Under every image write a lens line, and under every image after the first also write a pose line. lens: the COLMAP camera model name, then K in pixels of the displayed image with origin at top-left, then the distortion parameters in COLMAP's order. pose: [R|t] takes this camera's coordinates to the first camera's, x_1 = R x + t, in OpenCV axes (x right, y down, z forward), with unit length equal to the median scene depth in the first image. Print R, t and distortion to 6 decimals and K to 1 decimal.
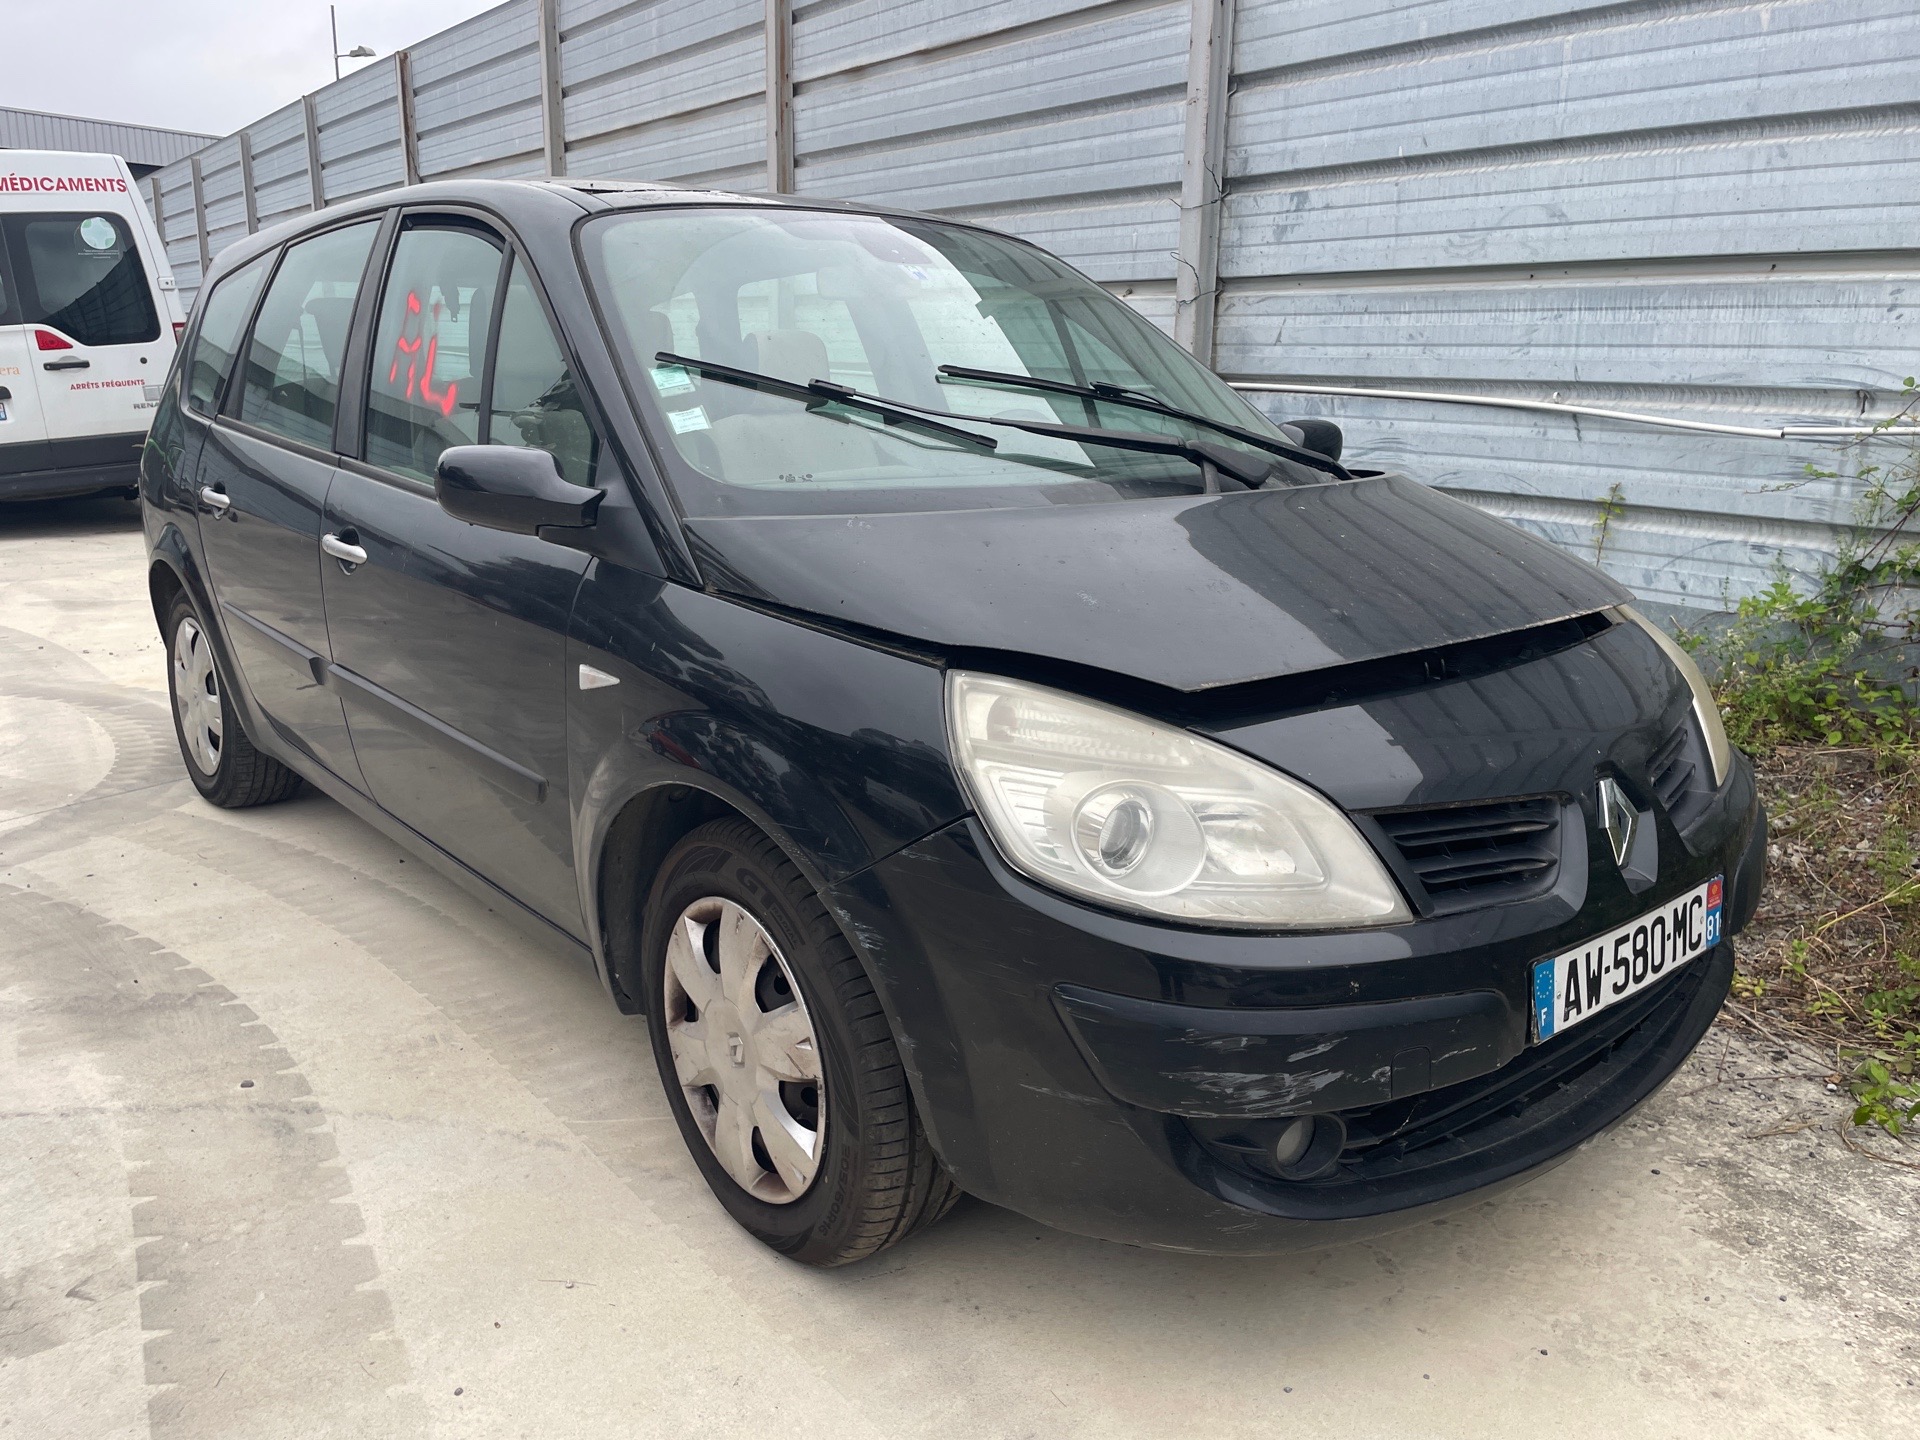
lens RADIAL K [[1457.0, 0, 950.1], [0, 1457.0, 720.6], [0, 0, 1]] dist [0.085129, -0.115904]
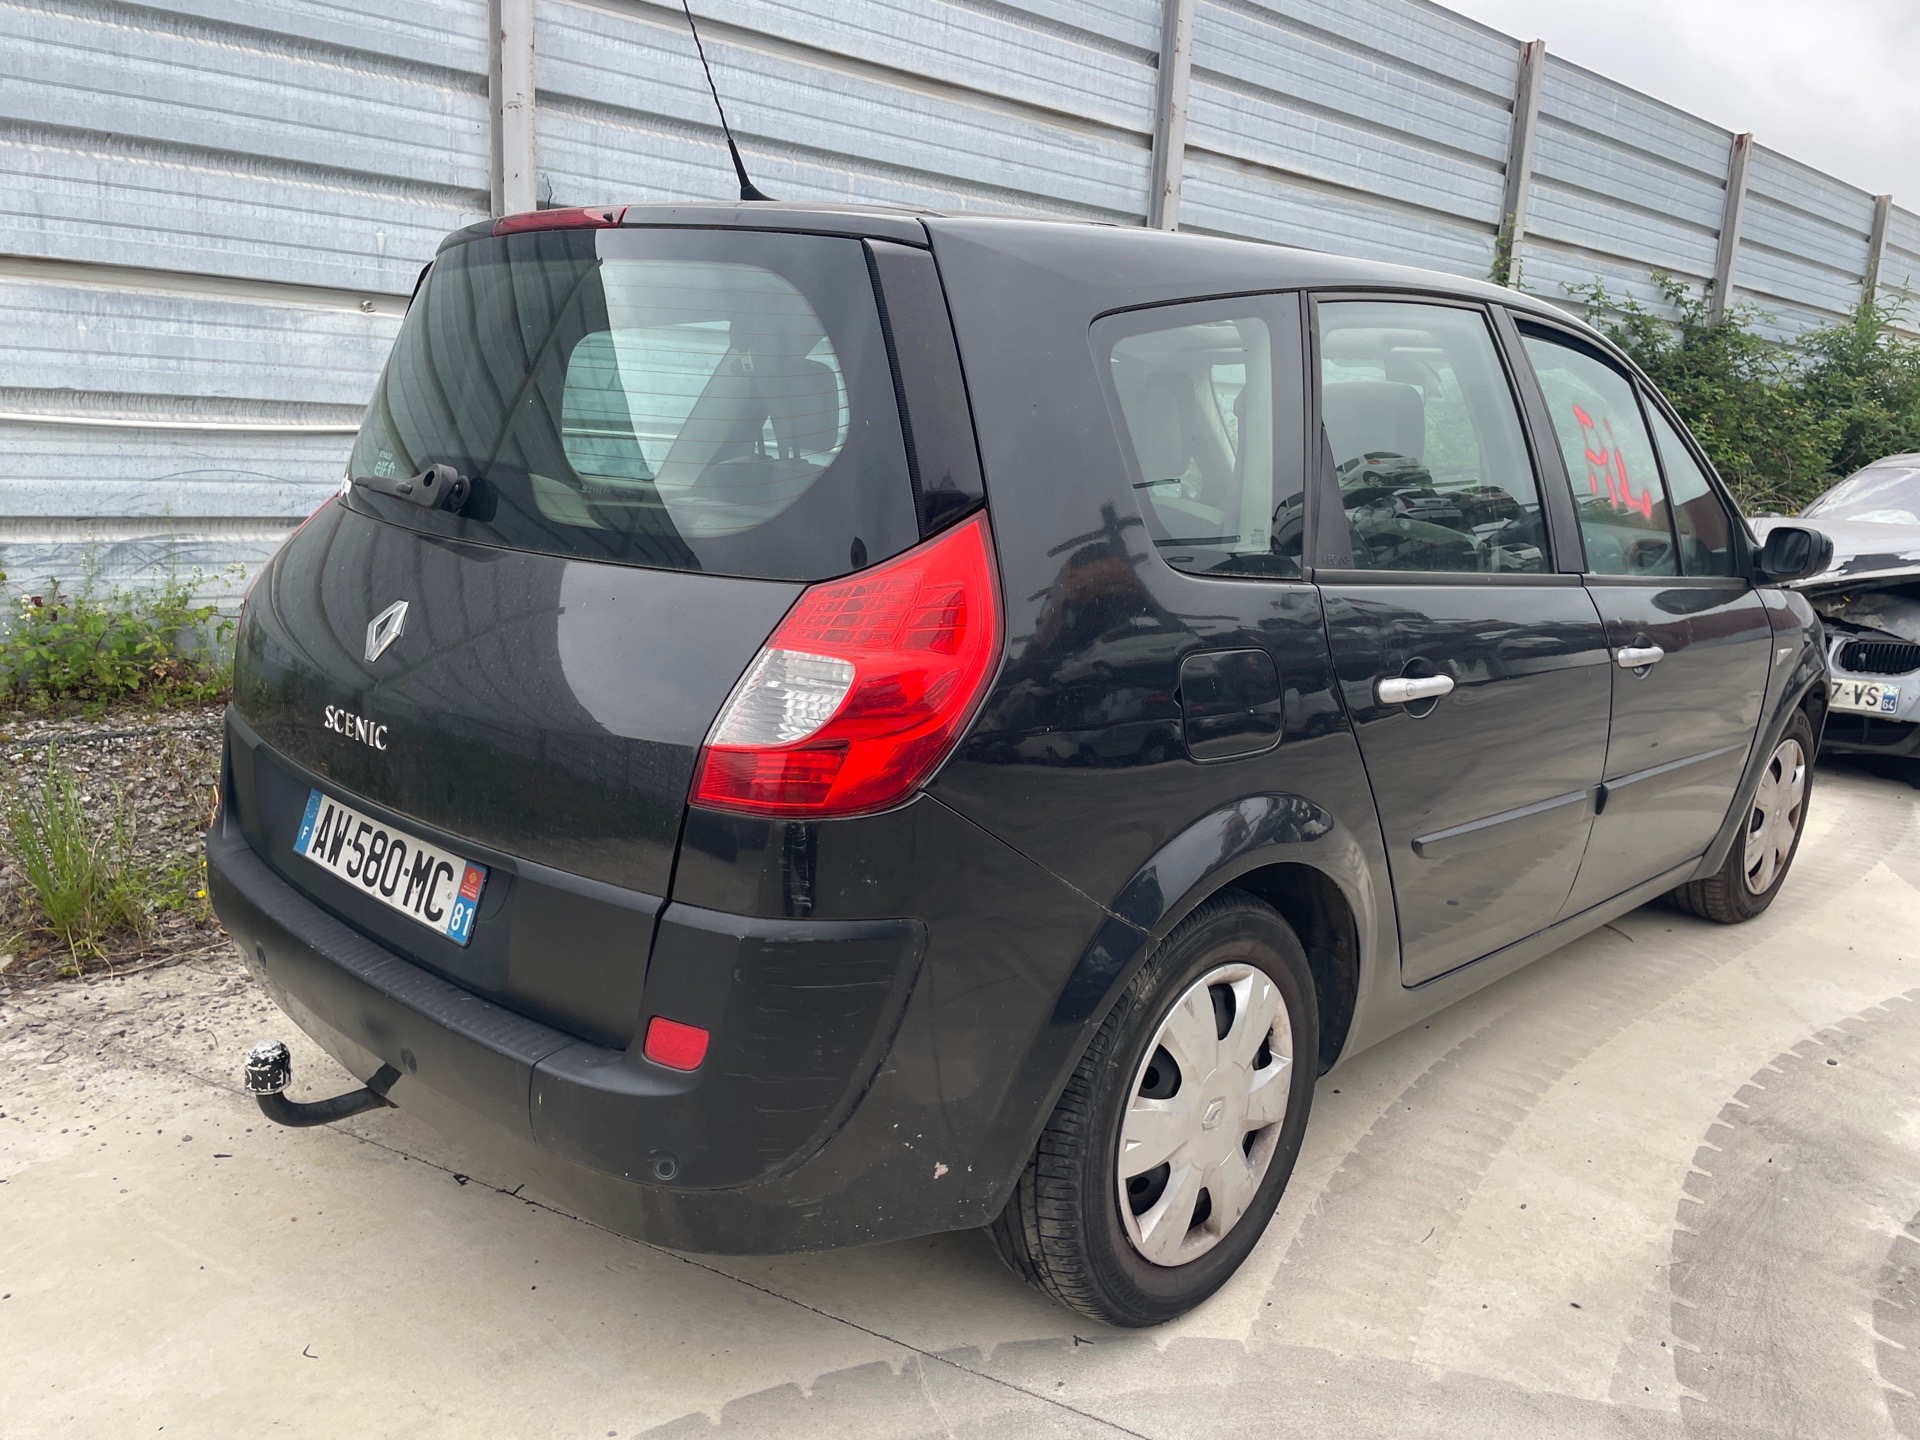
lens RADIAL K [[1429.0, 0, 953.7], [0, 1429.0, 726.3], [0, 0, 1]] dist [0.080577, -0.103024]
pose [[-0.090196, -0.226926, 0.969726, -1.803343], [0.188179, 0.952273, 0.240345, -0.539045], [-0.977984, 0.204160, -0.043188, 2.024062]]
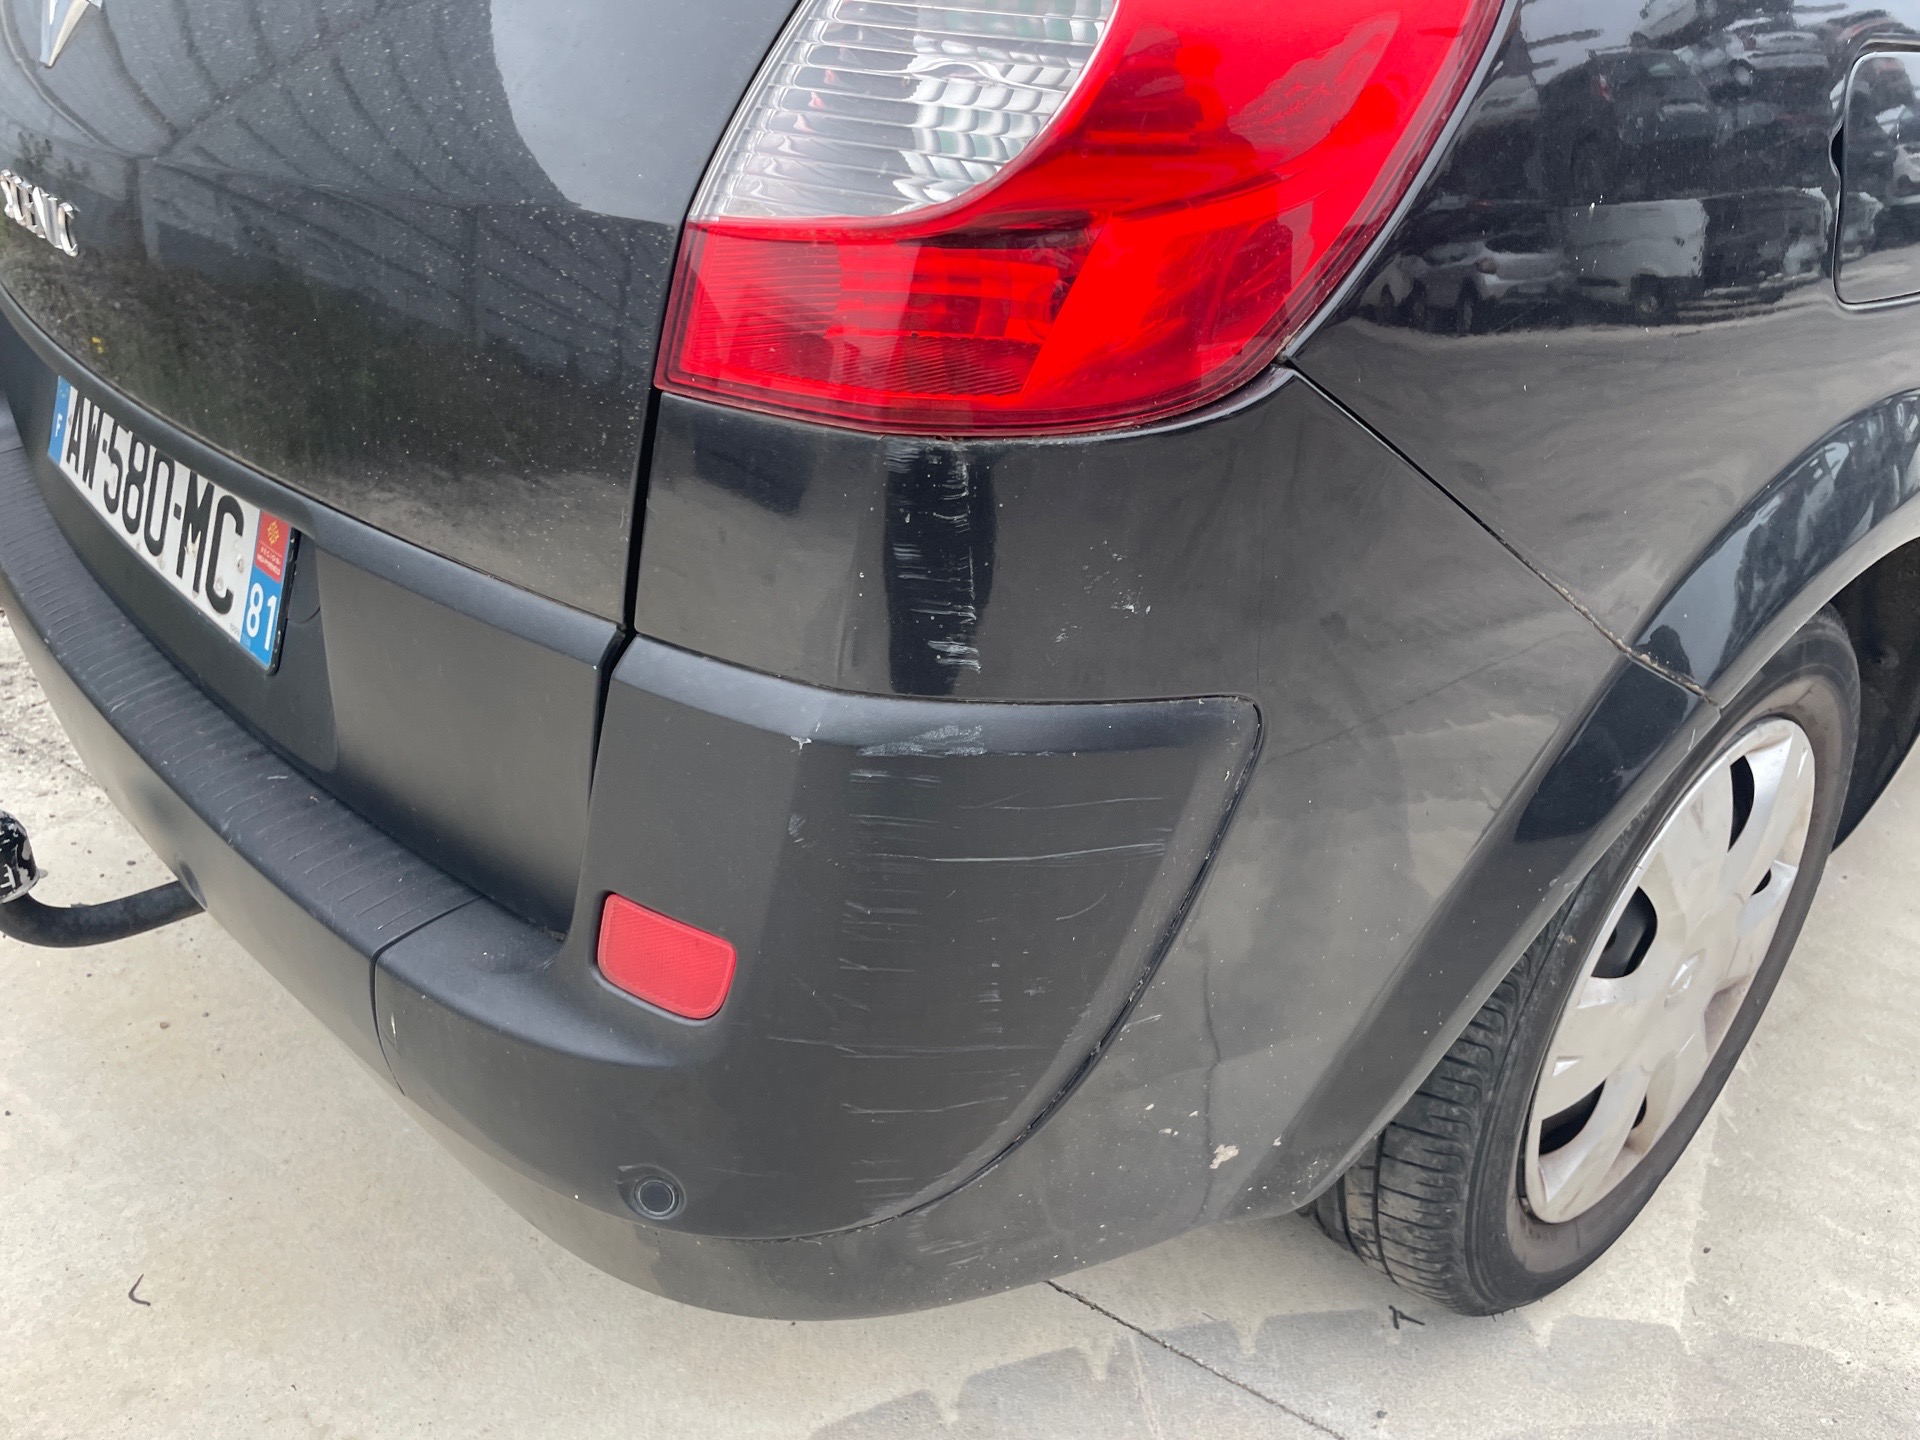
lens RADIAL K [[1433.5, 0, 977.5], [0, 1433.5, 724.9], [0, 0, 1]] dist [0.078383, -0.101935]
pose [[-0.017565, -0.487601, 0.872890, -1.364700], [0.190477, 0.855404, 0.481666, -0.417249], [-0.981534, 0.174726, 0.077851, 2.062711]]
